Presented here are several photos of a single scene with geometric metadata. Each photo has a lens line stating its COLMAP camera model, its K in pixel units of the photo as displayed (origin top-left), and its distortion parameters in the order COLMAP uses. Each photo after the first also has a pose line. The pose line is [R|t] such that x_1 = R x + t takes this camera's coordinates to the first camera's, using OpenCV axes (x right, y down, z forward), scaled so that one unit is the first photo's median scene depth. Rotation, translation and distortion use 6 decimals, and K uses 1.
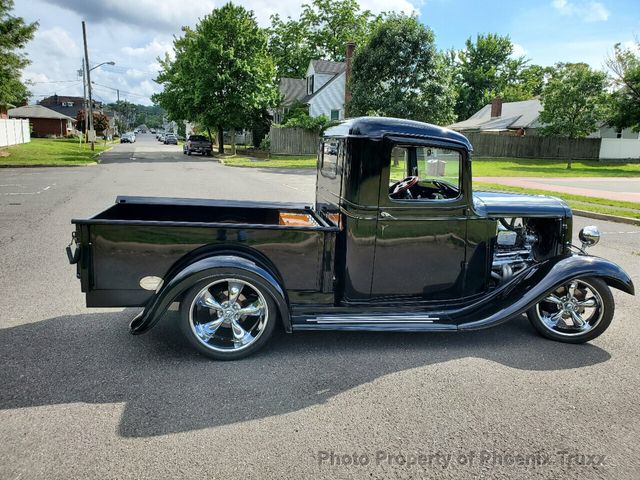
lens RADIAL K [[500.8, 0, 314.6], [0, 500.8, 240.3], [0, 0, 1]] dist [0.002058, 0.014502]
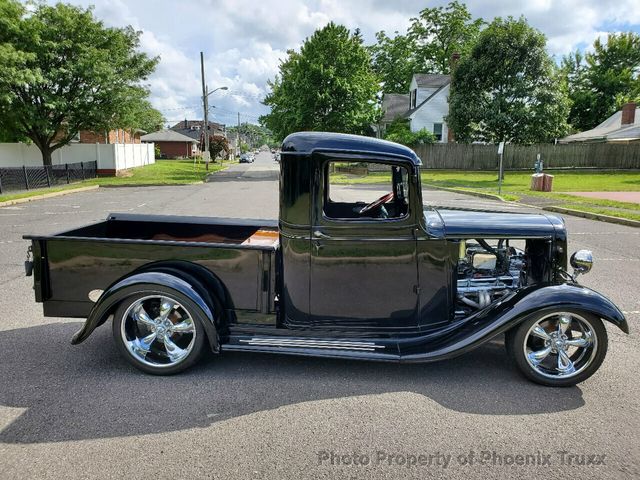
lens RADIAL K [[501.2, 0, 312.1], [0, 501.2, 247.2], [0, 0, 1]] dist [0.003154, 0.013593]
pose [[0.973244, 0.017787, -0.229084, 0.032292], [-0.022090, 0.999624, -0.016232, -0.000979], [0.228709, 0.020859, 0.973271, 0.006674]]
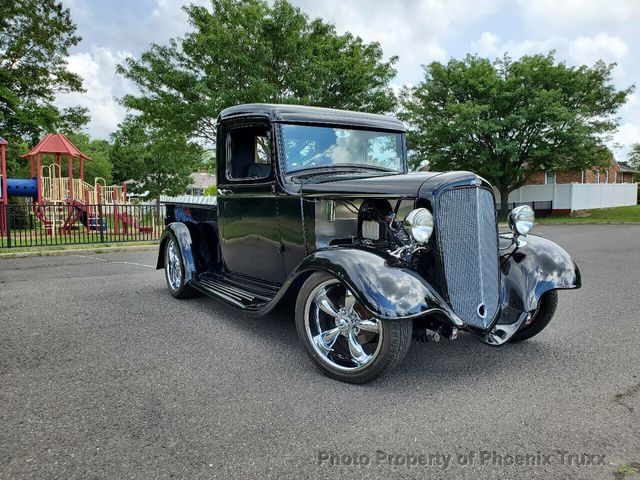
lens RADIAL K [[500.8, 0, 314.6], [0, 500.8, 240.3], [0, 0, 1]] dist [0.002058, 0.014502]
pose [[0.381127, 0.033743, -0.923907, 0.116356], [-0.162588, 0.986205, -0.031051, 0.005144], [0.910114, 0.162051, 0.381356, 0.072091]]
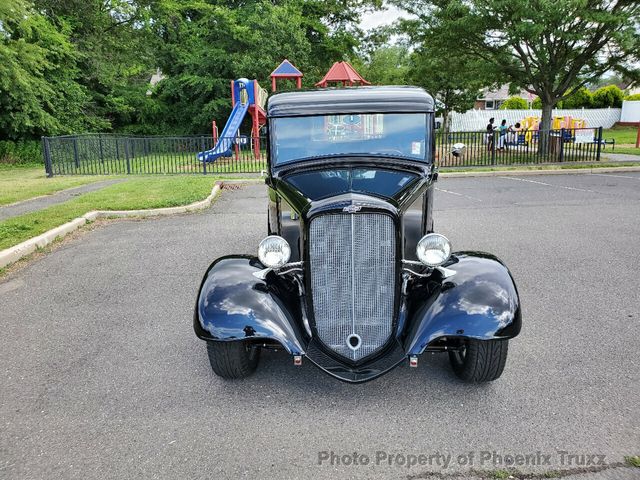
lens RADIAL K [[504.7, 0, 307.6], [0, 504.7, 232.8], [0, 0, 1]] dist [0.001885, 0.011373]
pose [[-0.228728, 0.191829, -0.954403, 0.124757], [-0.170518, 0.957341, 0.233285, -0.021813], [0.958440, 0.216102, -0.186261, 0.129377]]
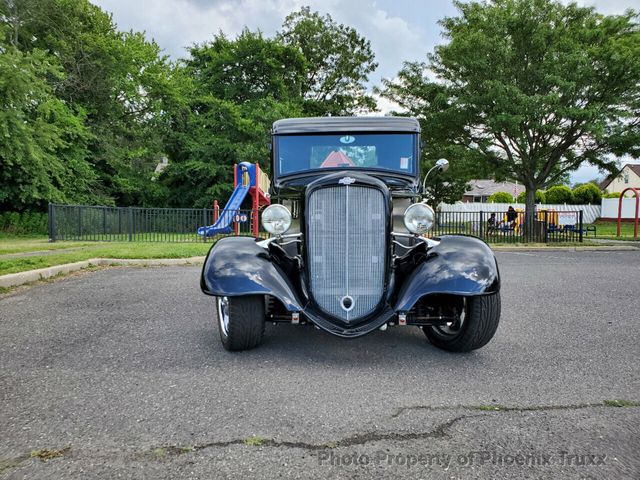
lens RADIAL K [[496.7, 0, 314.6], [0, 496.7, 236.6], [0, 0, 1]] dist [0.022384, -0.006323]
pose [[-0.208394, 0.015043, -0.977929, 0.132899], [-0.196590, 0.978830, 0.056950, -0.004408], [0.958084, 0.204120, -0.201025, 0.133915]]
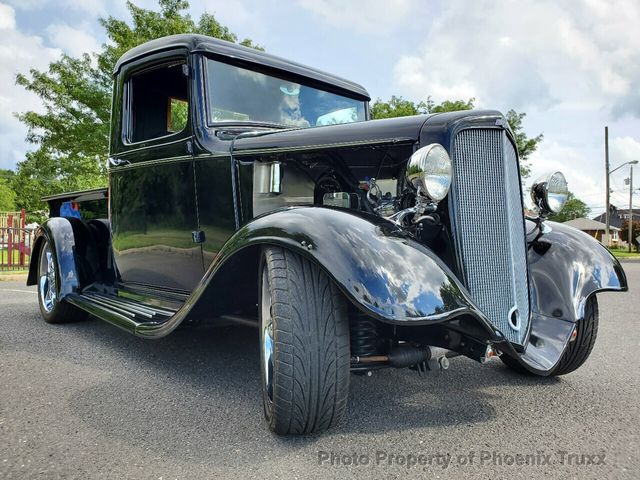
lens RADIAL K [[503.0, 0, 315.3], [0, 503.0, 243.7], [0, 0, 1]] dist [0.000171, 0.006654]
pose [[0.517495, -0.026933, -0.855262, 0.090404], [-0.163675, 0.977934, -0.129832, 0.011125], [0.839887, 0.207173, 0.501667, 0.082553]]
